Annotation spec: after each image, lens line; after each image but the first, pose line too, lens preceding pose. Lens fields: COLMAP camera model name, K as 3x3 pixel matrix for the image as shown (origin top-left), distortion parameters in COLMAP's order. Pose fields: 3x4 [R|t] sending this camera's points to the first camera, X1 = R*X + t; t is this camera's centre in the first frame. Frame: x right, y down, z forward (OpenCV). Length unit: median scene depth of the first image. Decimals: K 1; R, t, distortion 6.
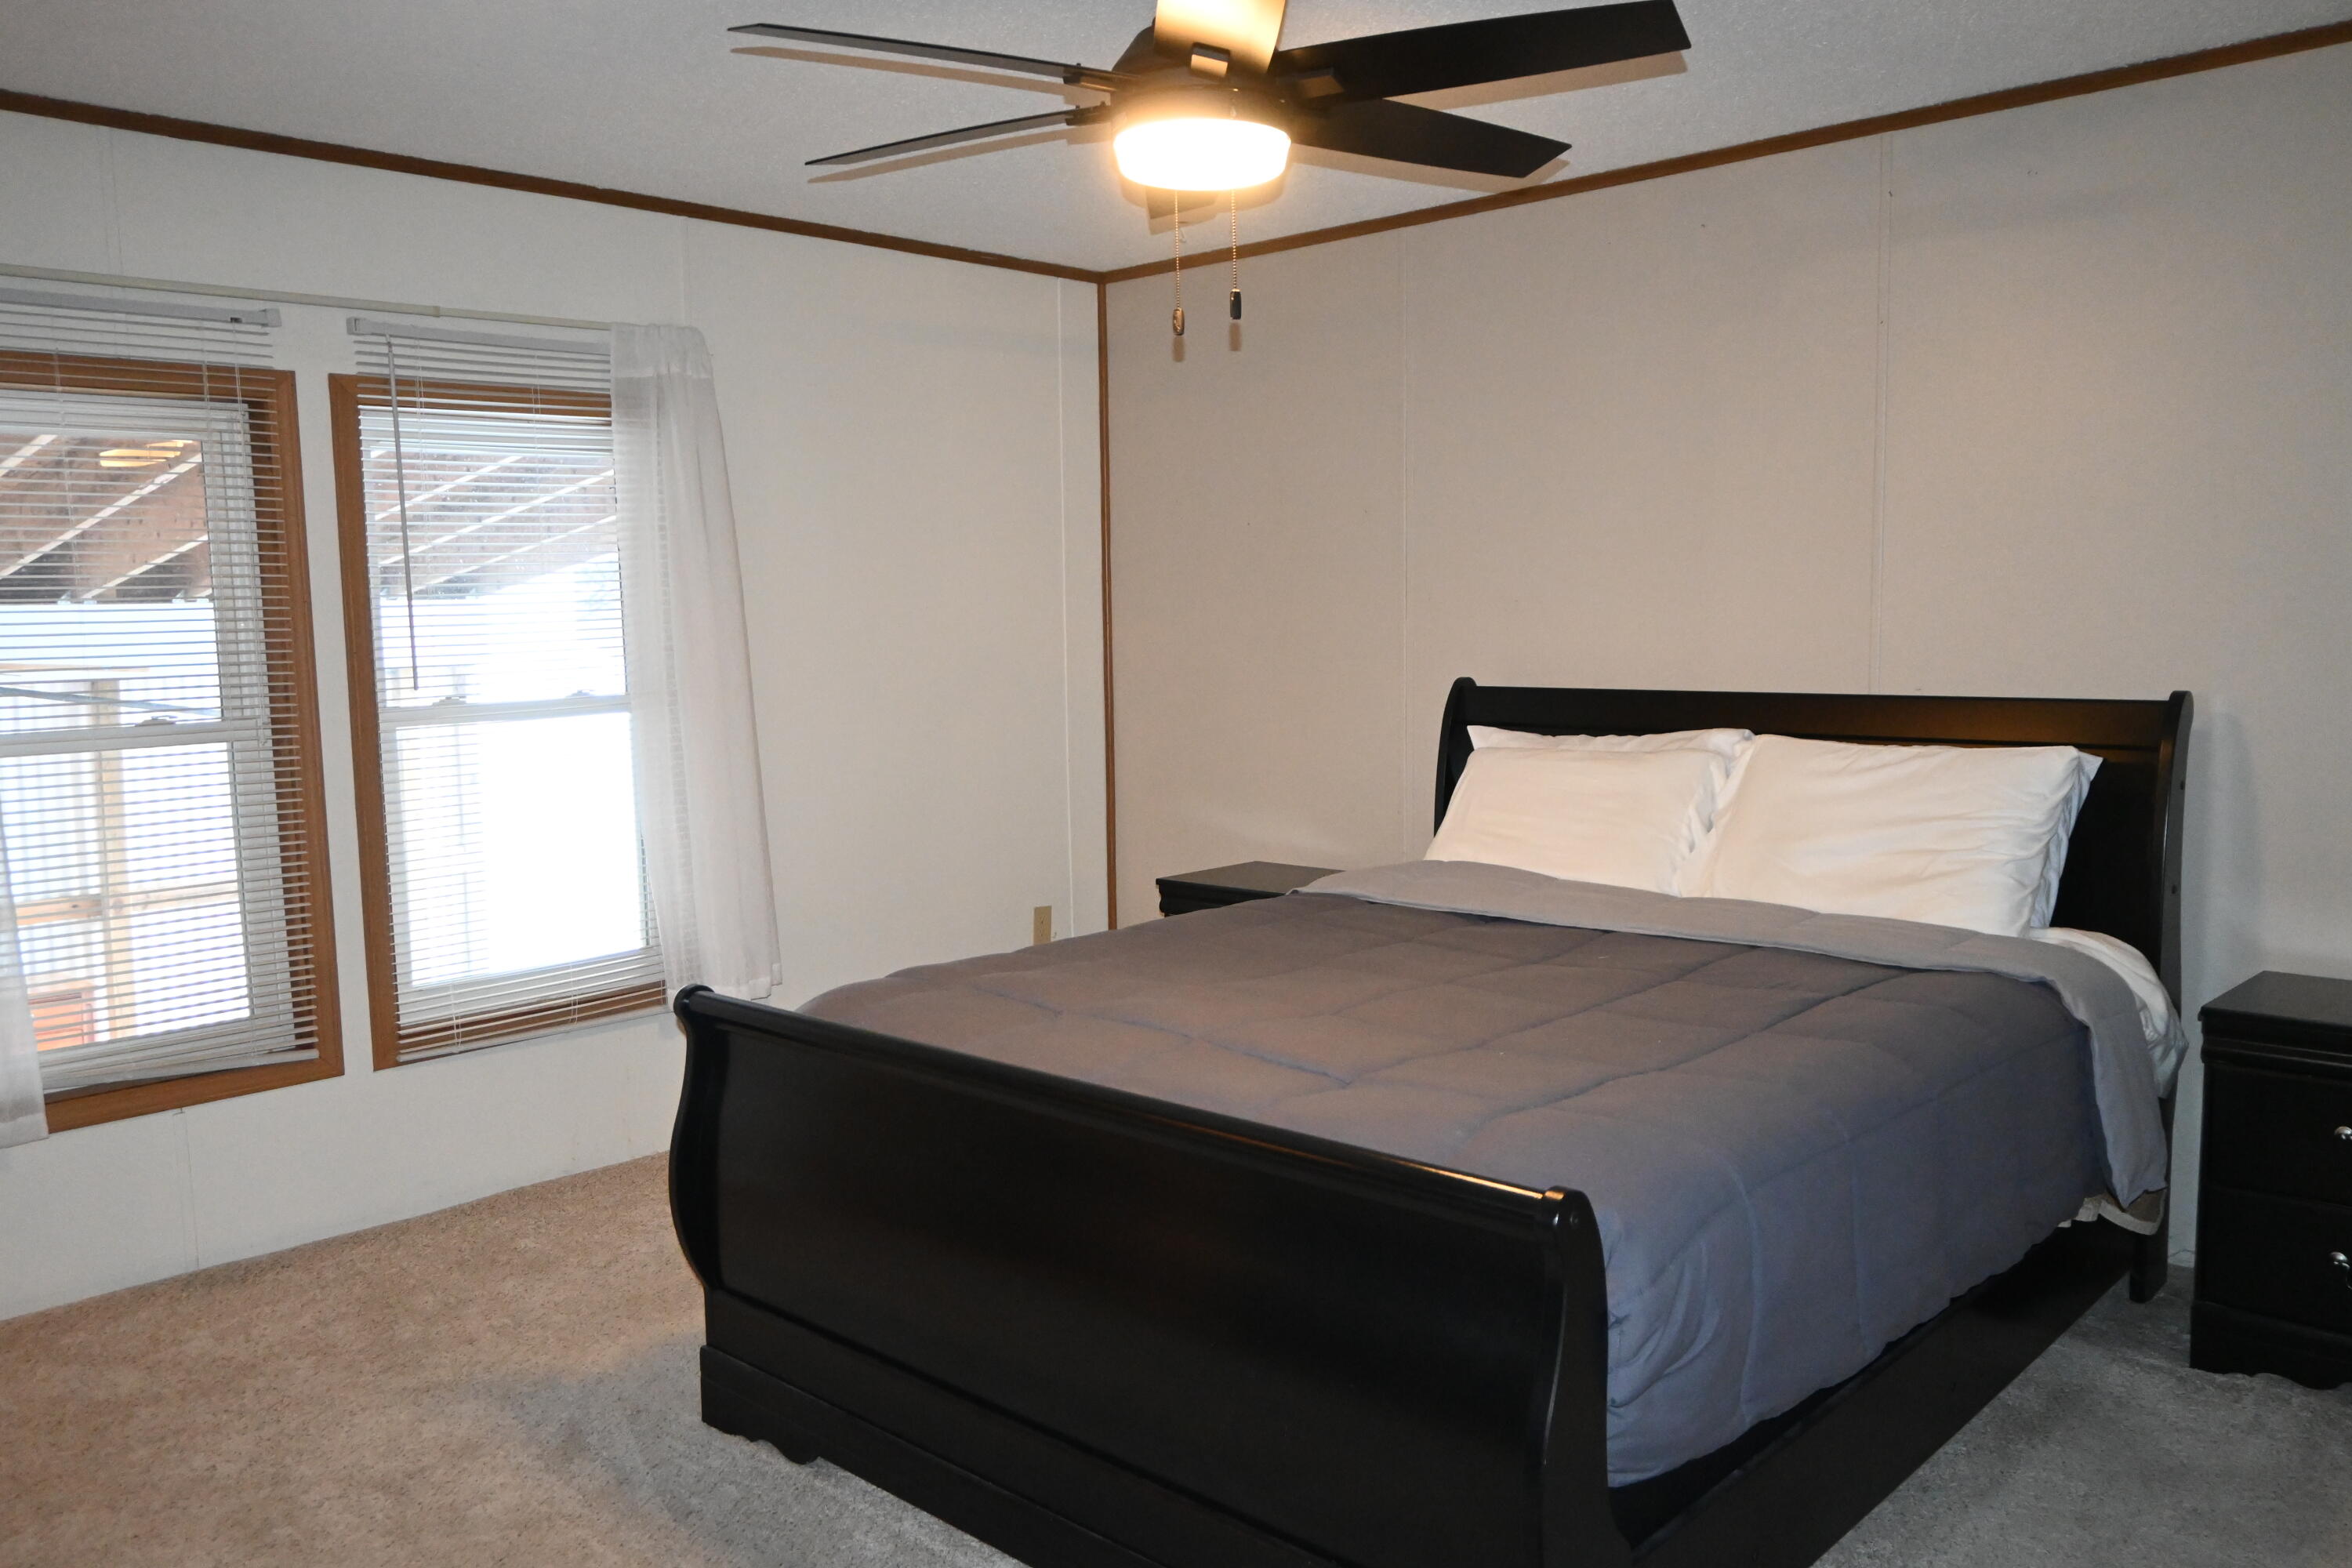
lens RADIAL K [[1825.9, 0, 1177.0], [0, 1825.9, 779.5], [0, 0, 1]] dist [0.024182, 0.001491]
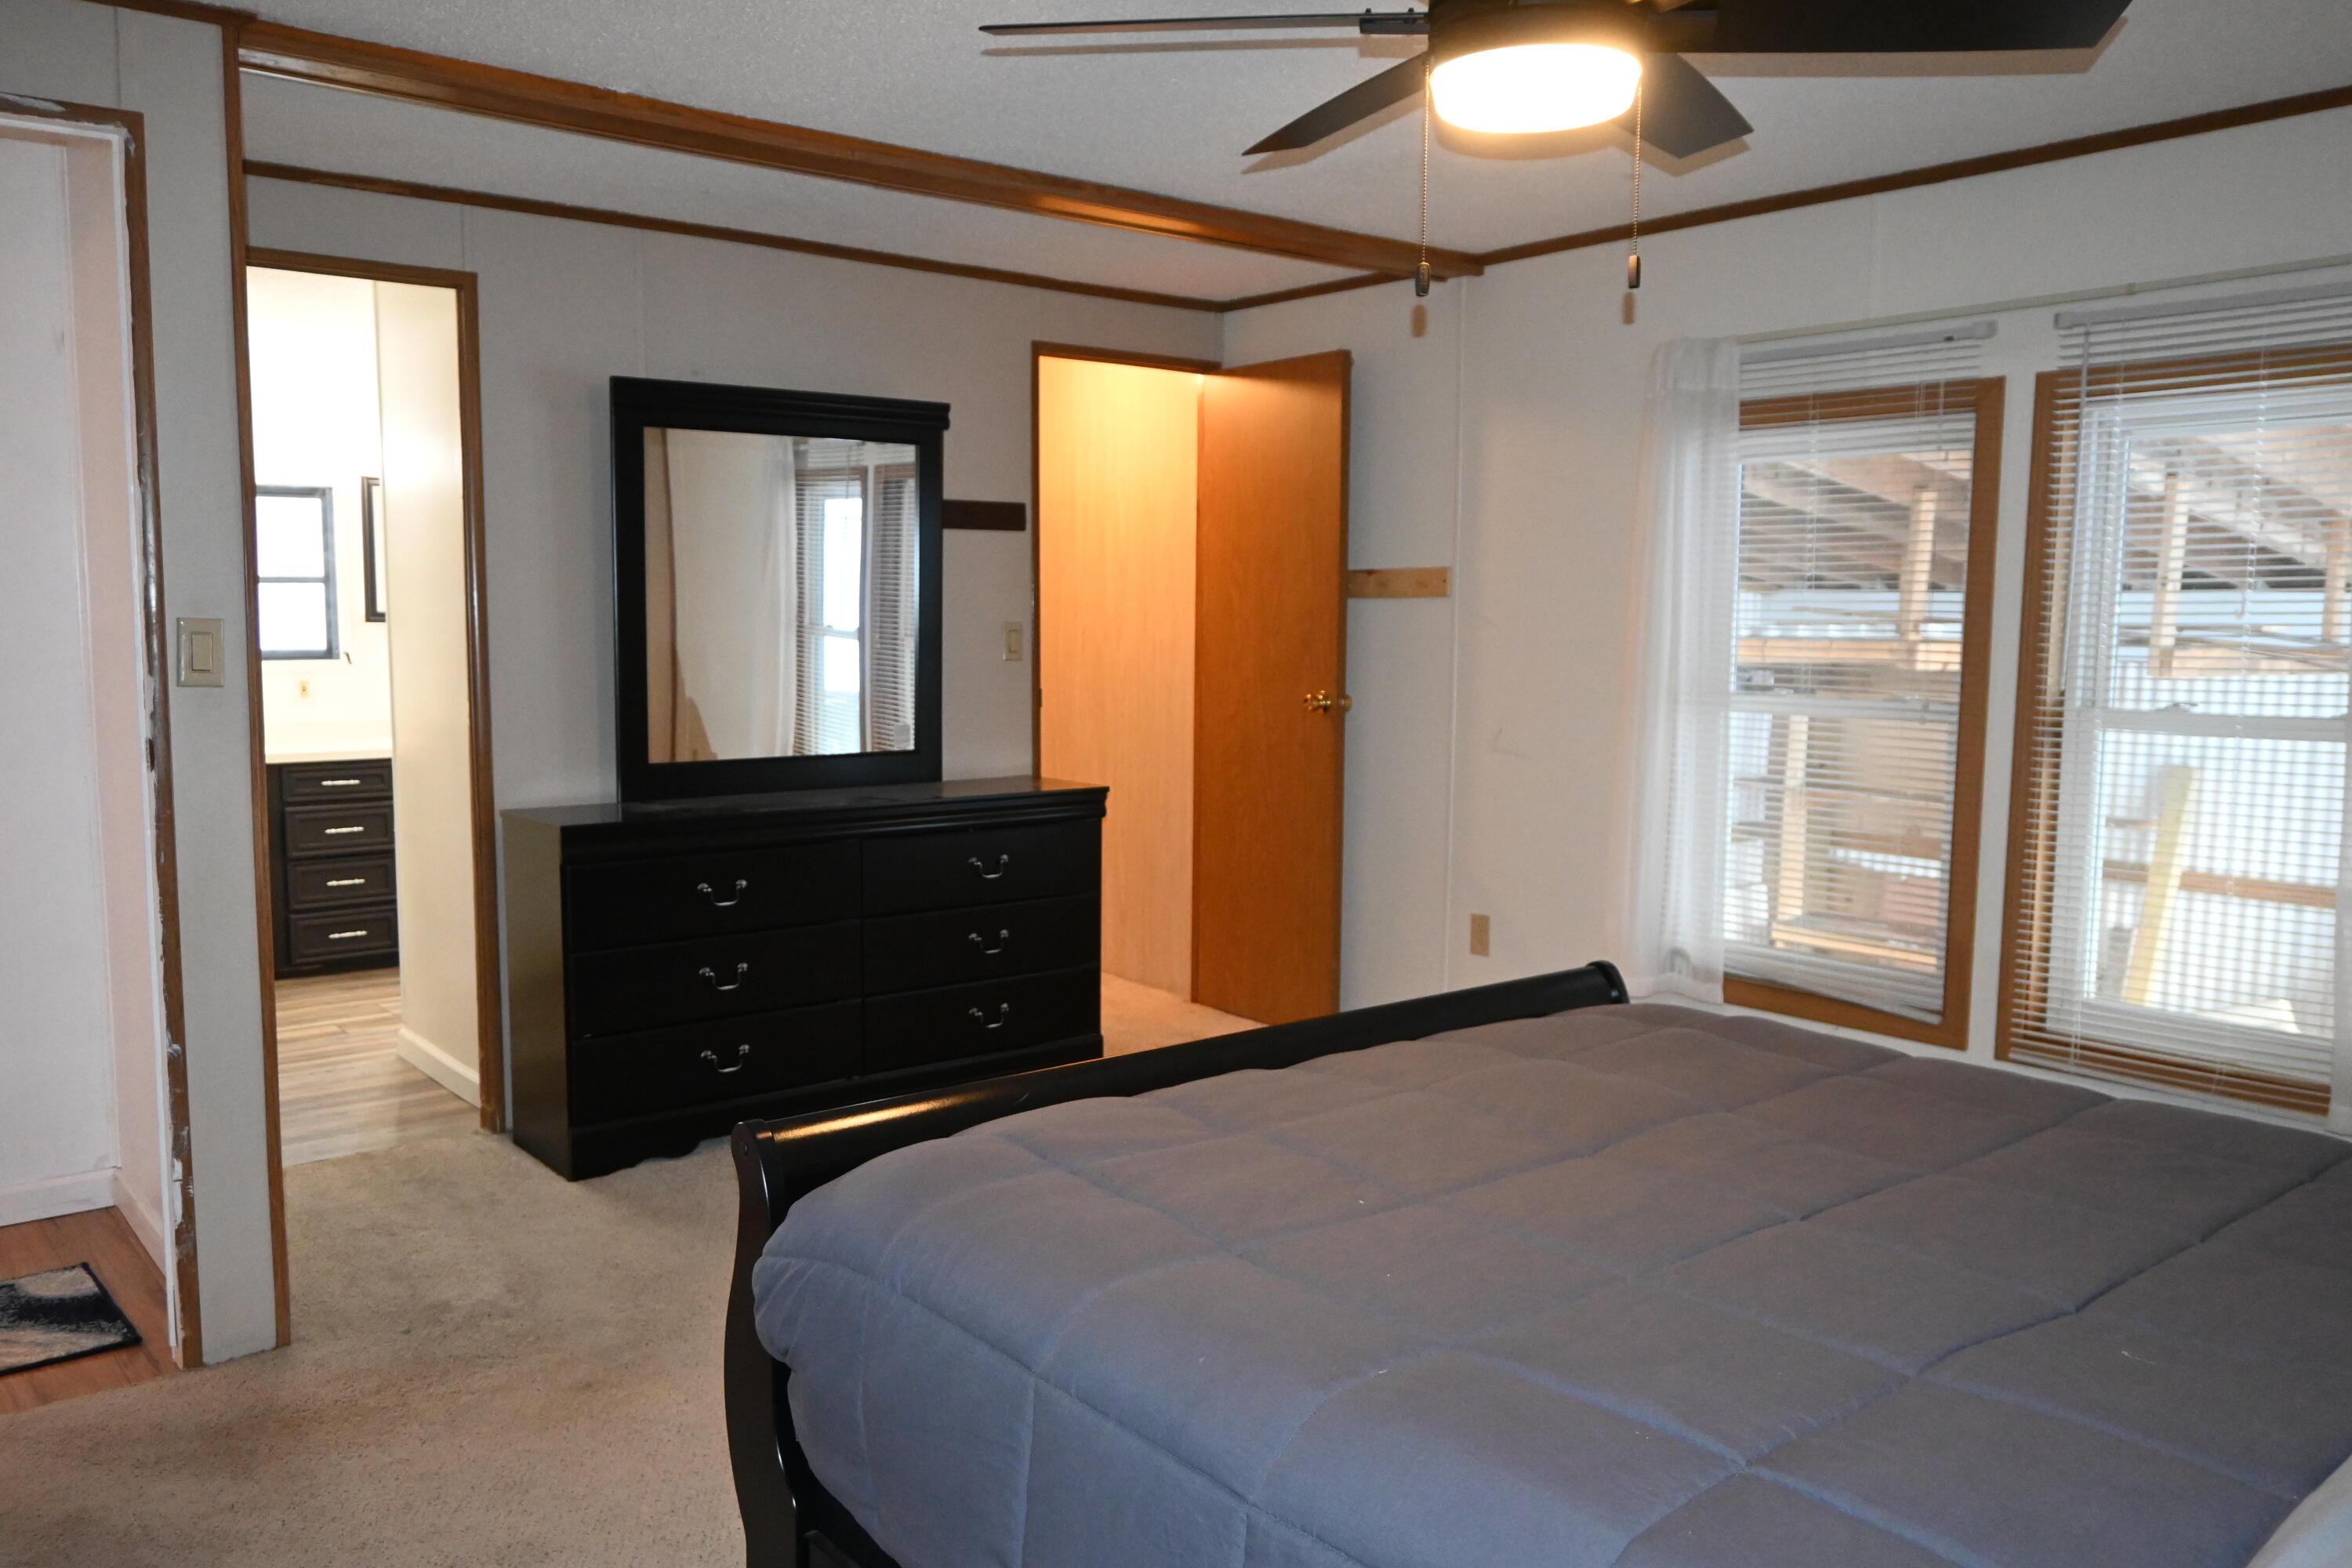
lens RADIAL K [[1825.9, 0, 1176.2], [0, 1825.9, 785.0], [0, 0, 1]] dist [0.024182, 0.001491]
pose [[-0.114689, 0.124792, -0.985532, 0.615434], [-0.098983, 0.985706, 0.136333, -0.087201], [0.988458, 0.113186, -0.100698, 0.651952]]
